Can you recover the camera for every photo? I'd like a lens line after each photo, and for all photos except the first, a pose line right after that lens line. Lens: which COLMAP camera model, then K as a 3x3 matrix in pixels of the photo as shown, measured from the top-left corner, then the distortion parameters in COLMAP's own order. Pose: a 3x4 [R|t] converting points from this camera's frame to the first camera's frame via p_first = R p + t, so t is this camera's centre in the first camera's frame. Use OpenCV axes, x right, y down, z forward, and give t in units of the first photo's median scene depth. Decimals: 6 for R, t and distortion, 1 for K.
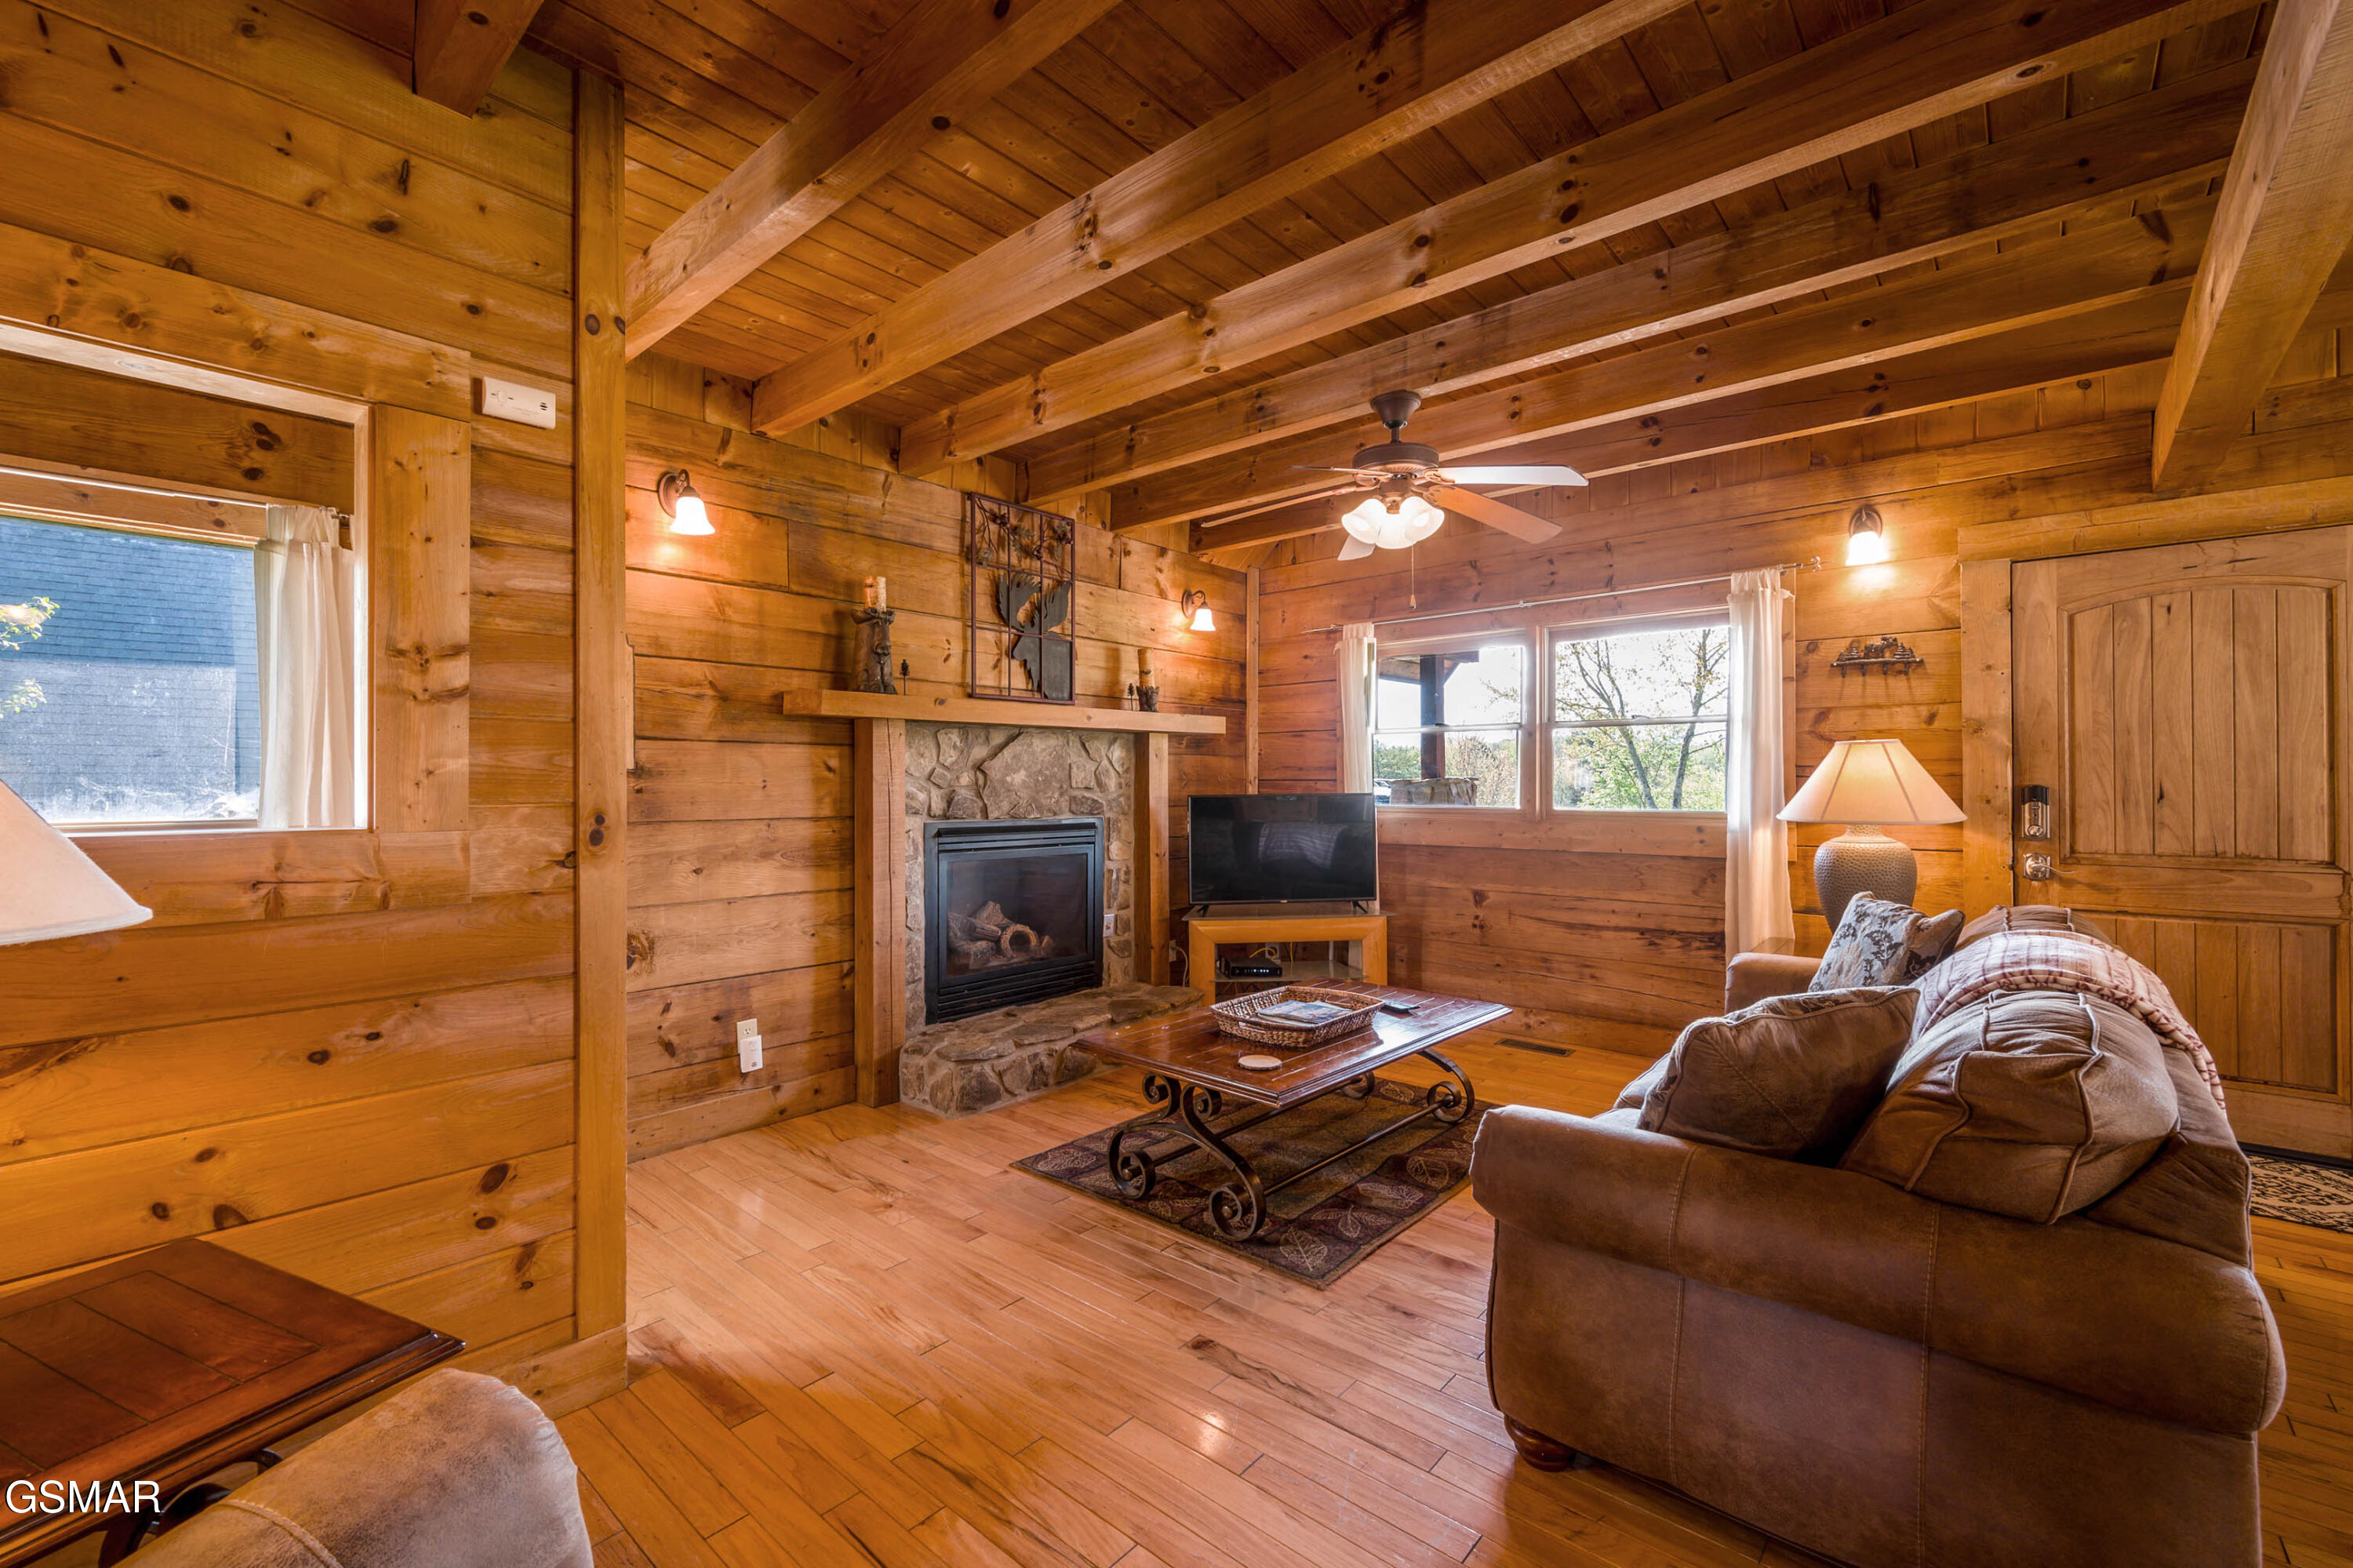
lens RADIAL K [[948.5, 0, 1175.5], [0, 948.5, 778.8], [0, 0, 1]] dist [-0.016012, 0.003399]
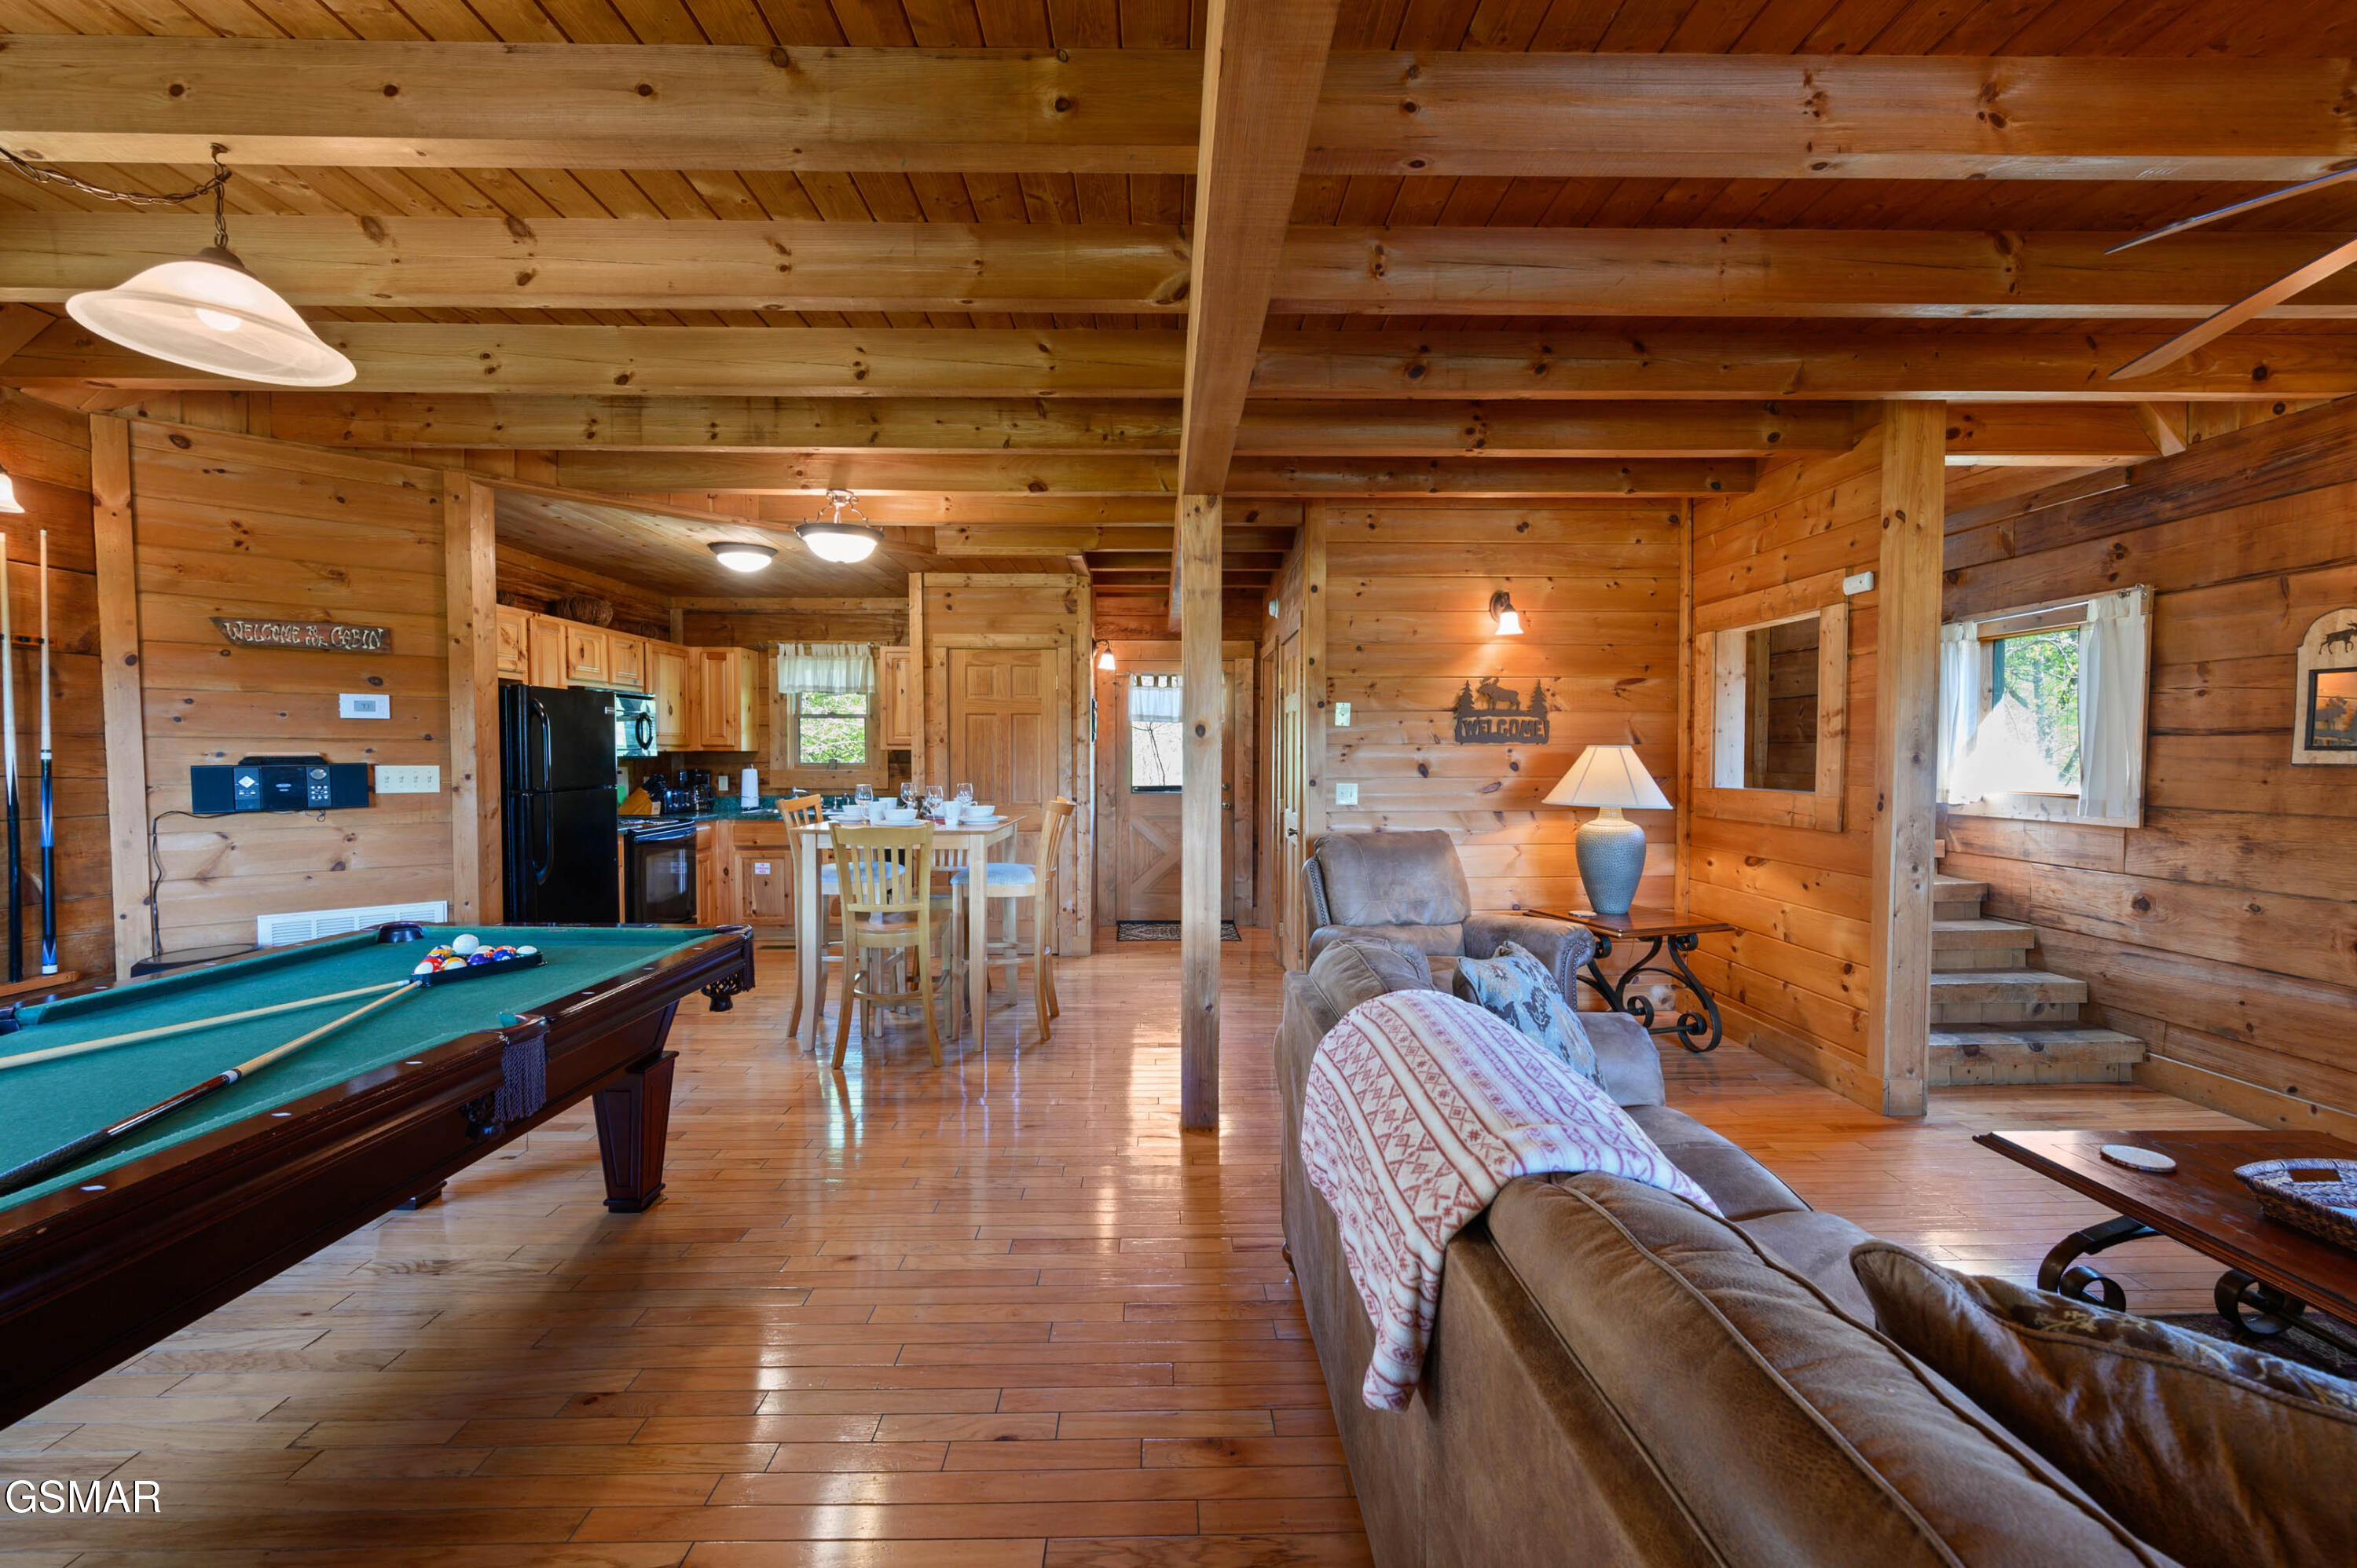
lens RADIAL K [[945.3, 0, 1159.9], [0, 945.3, 783.7], [0, 0, 1]] dist [-0.000042, -0.000396]
pose [[-0.740541, 0.025289, -0.671536, 0.763396], [0.006356, 0.999511, 0.030632, -0.021730], [0.671982, 0.018416, -0.740339, 0.655786]]
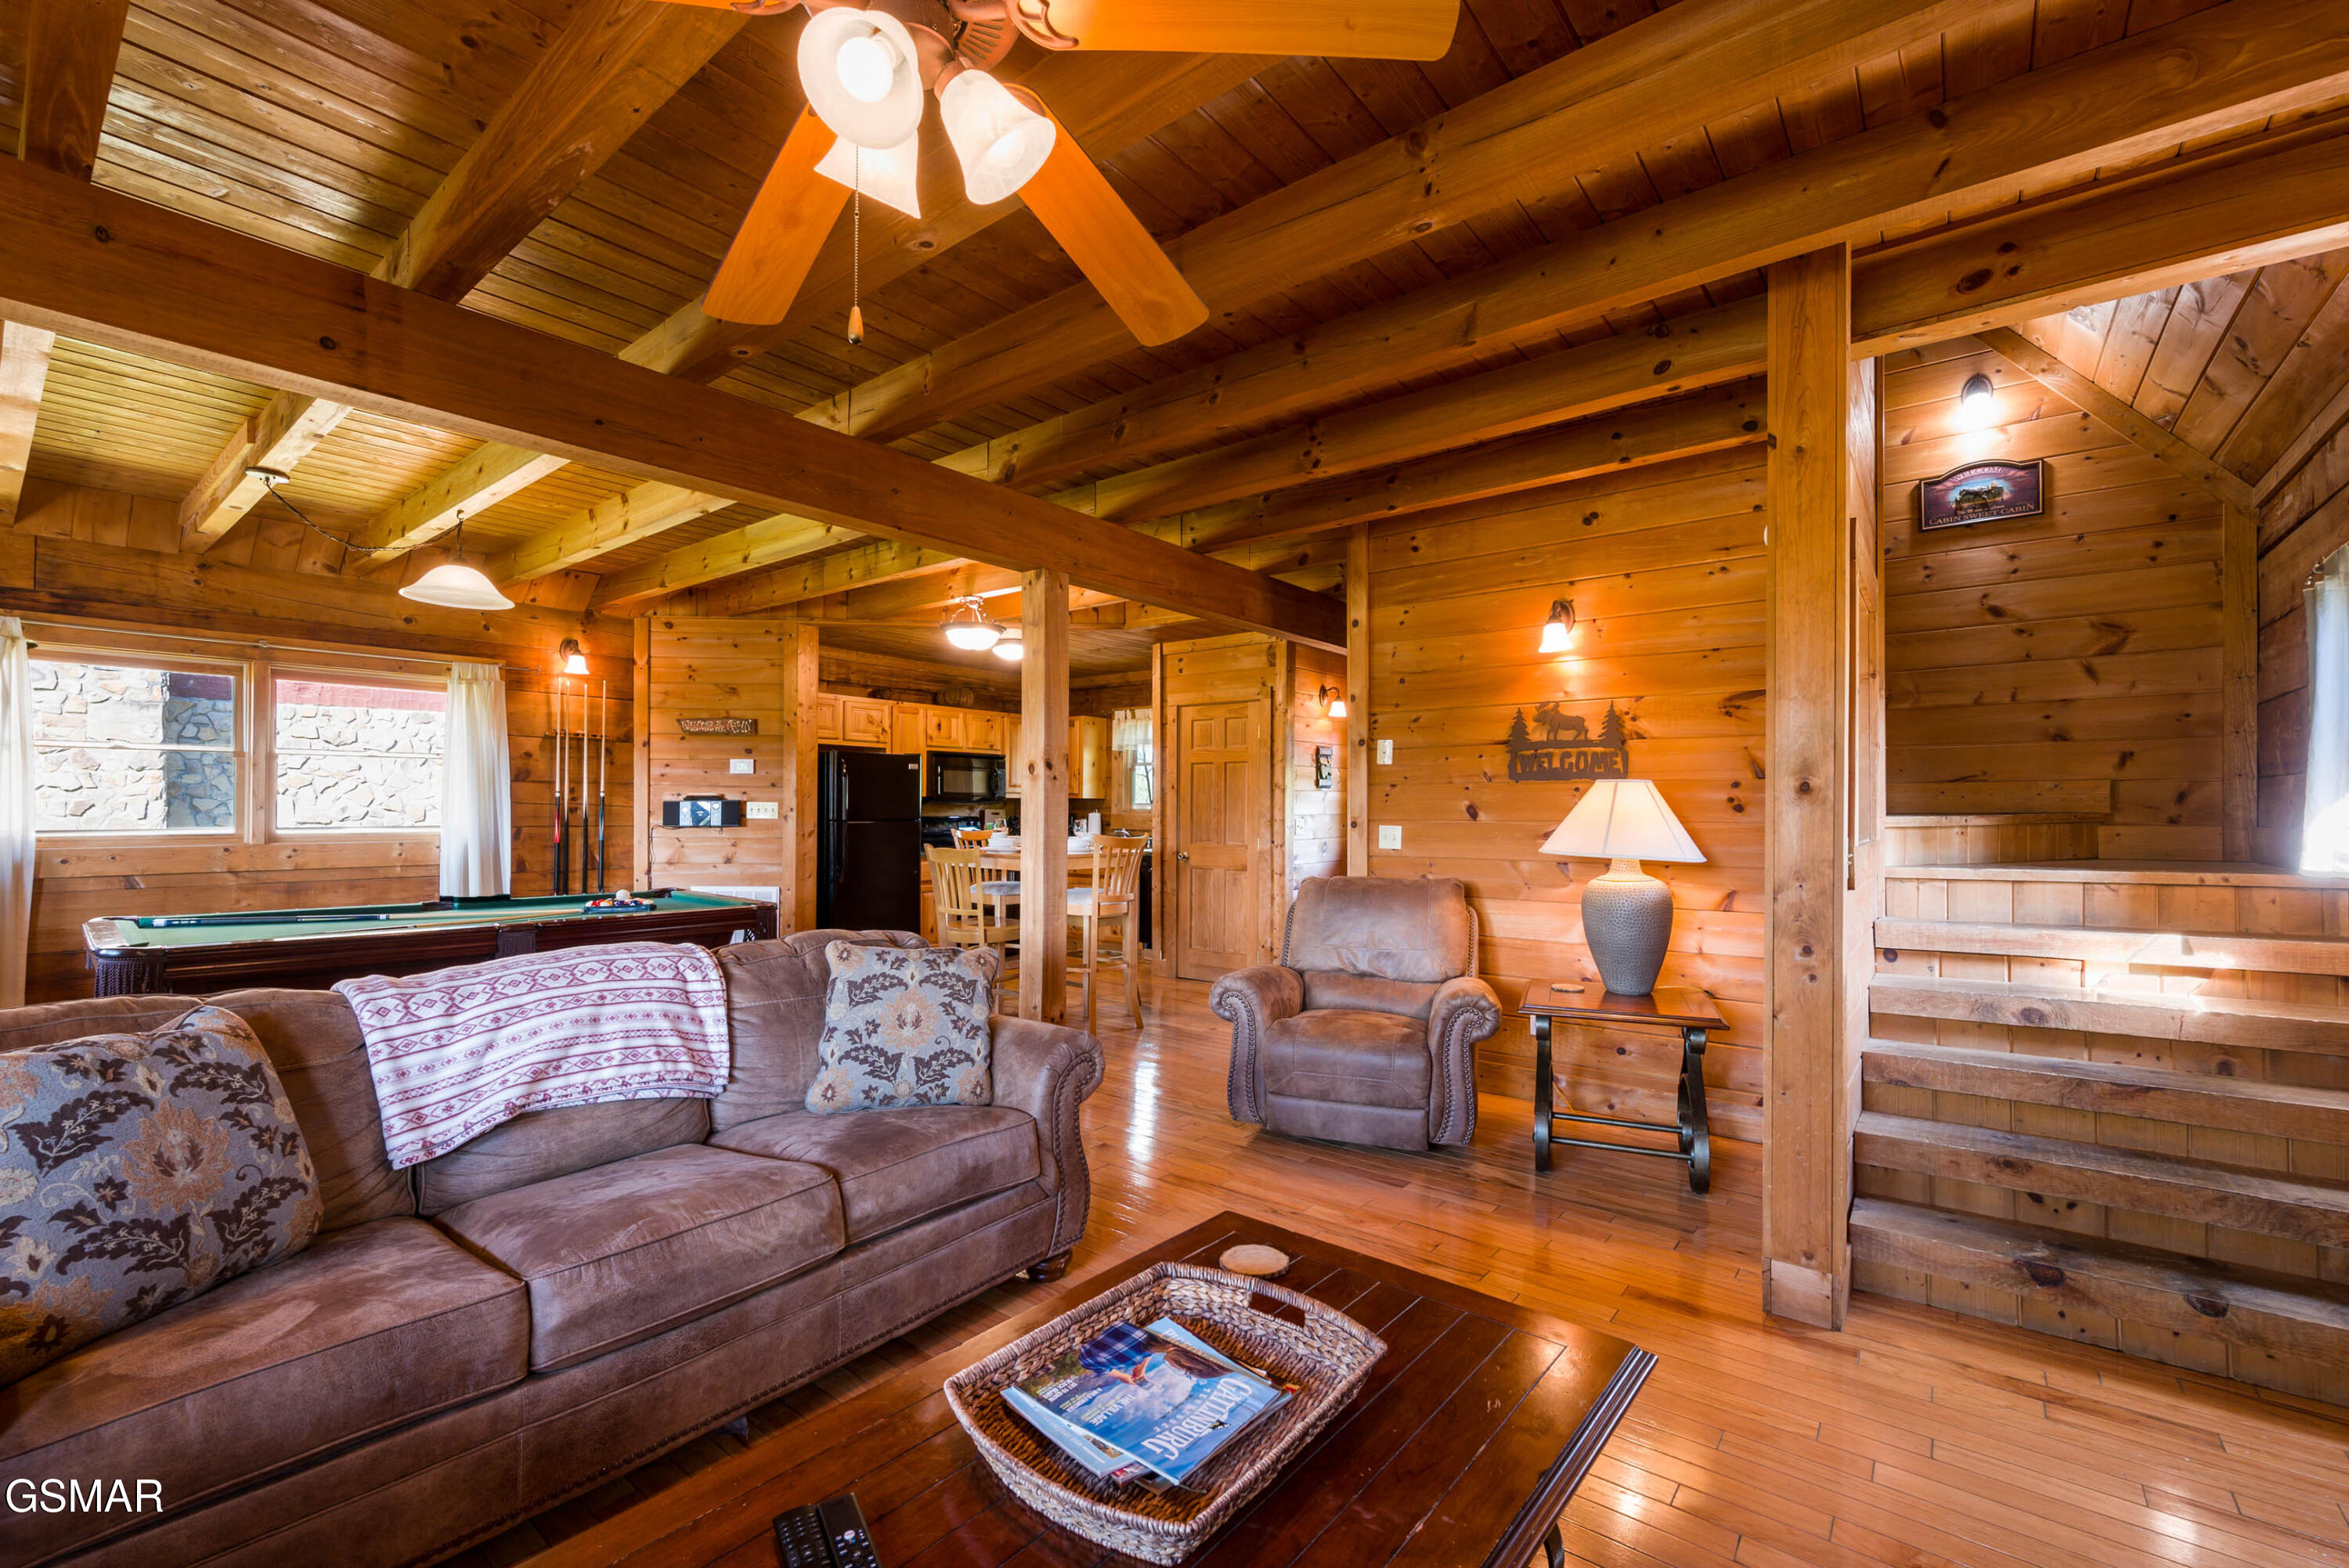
lens RADIAL K [[946.7, 0, 1171.9], [0, 946.7, 798.6], [0, 0, 1]] dist [-0.016012, 0.003399]
pose [[-0.998393, -0.003323, -0.056570, 0.116444], [-0.002361, 0.999852, -0.017064, 0.003175], [0.056618, -0.016903, -0.998253, 1.022884]]
